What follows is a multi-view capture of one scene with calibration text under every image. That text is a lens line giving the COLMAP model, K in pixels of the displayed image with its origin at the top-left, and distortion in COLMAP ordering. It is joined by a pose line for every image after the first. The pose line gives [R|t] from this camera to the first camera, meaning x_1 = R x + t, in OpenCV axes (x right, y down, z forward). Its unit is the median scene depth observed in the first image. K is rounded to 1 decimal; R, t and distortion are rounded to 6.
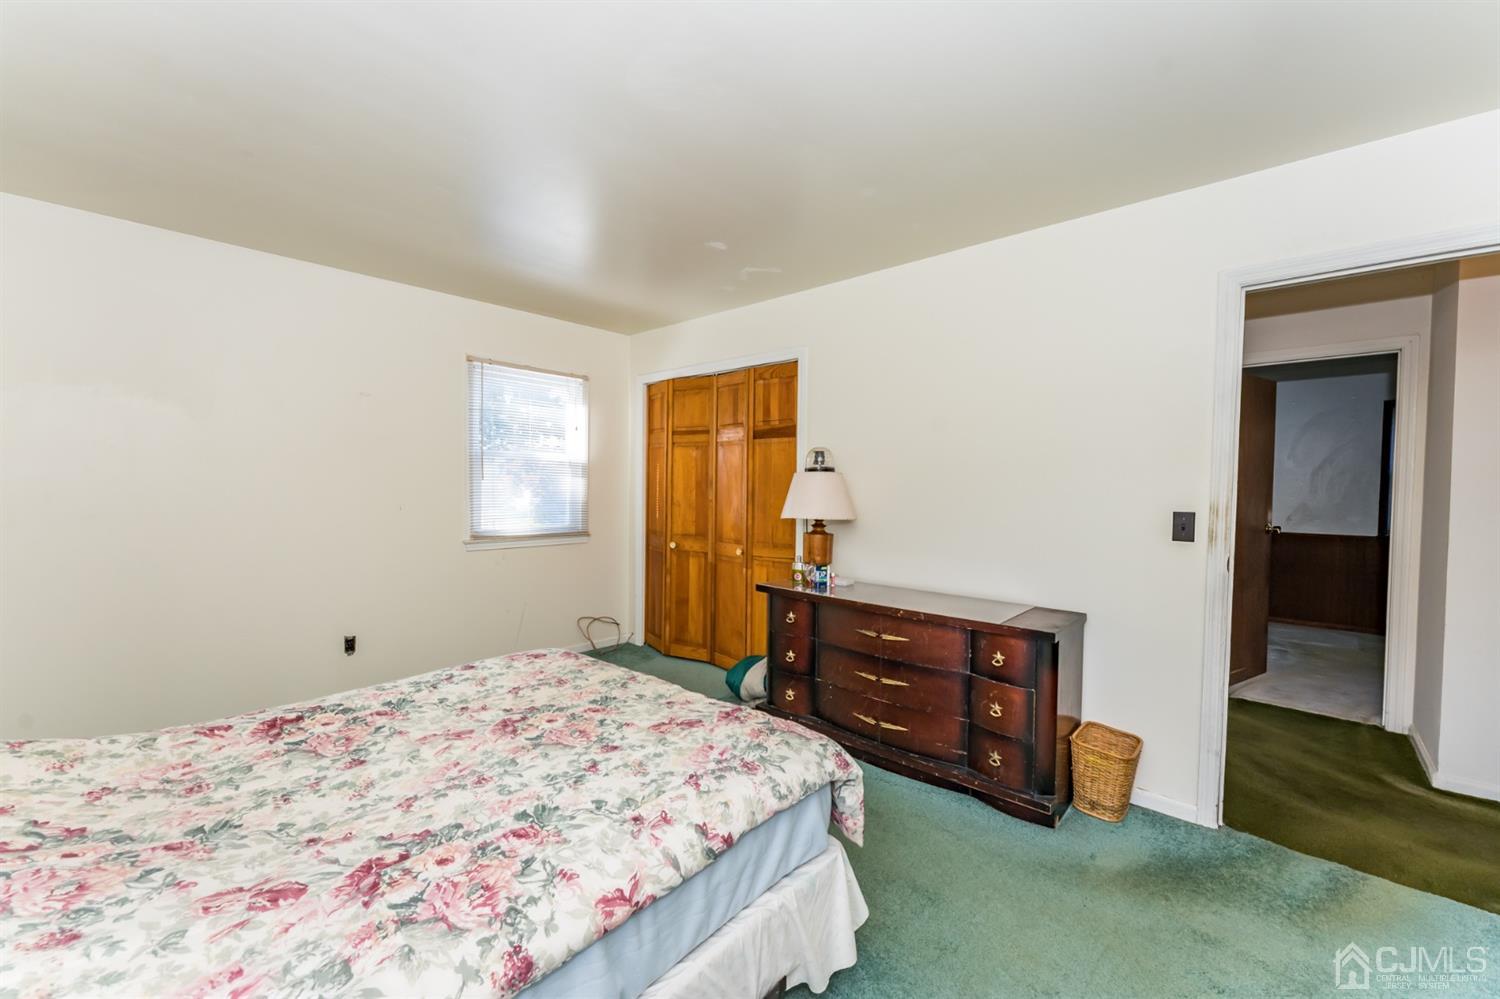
lens RADIAL K [[592.8, 0, 742.9], [0, 592.8, 502.5], [0, 0, 1]] dist [0.004653, 0.000337]
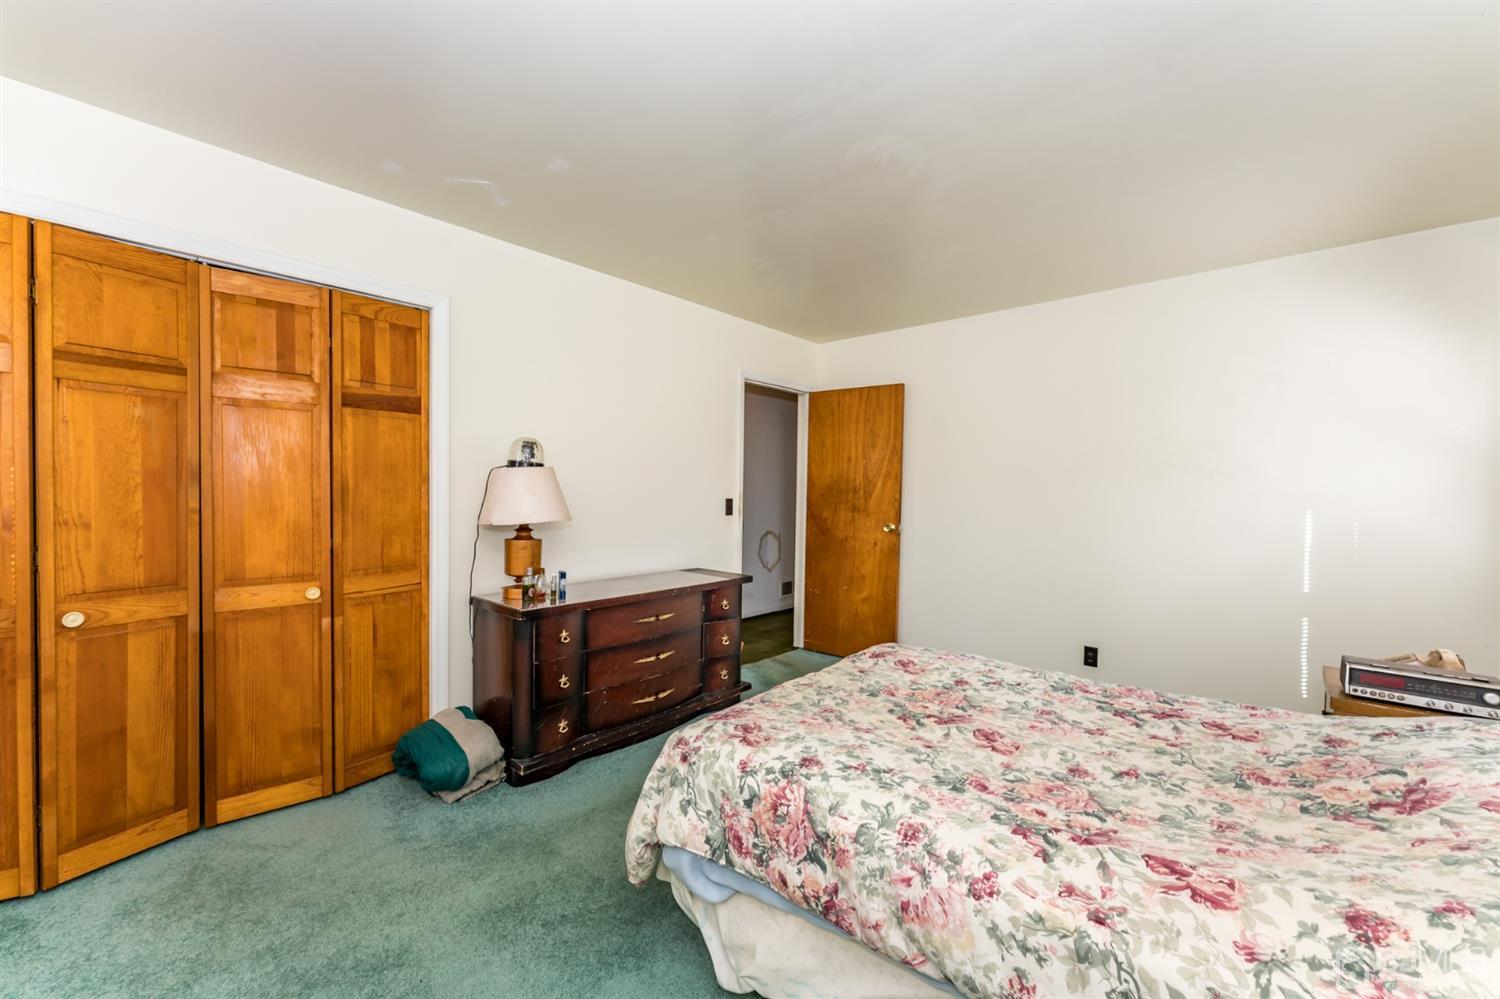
lens RADIAL K [[592.8, 0, 742.9], [0, 592.8, 502.5], [0, 0, 1]] dist [0.004653, 0.000337]
pose [[-0.006668, -0.036402, 0.999315, -0.984723], [0.018107, 0.999169, 0.036517, -0.034914], [-0.999814, 0.018338, -0.006003, 0.944698]]
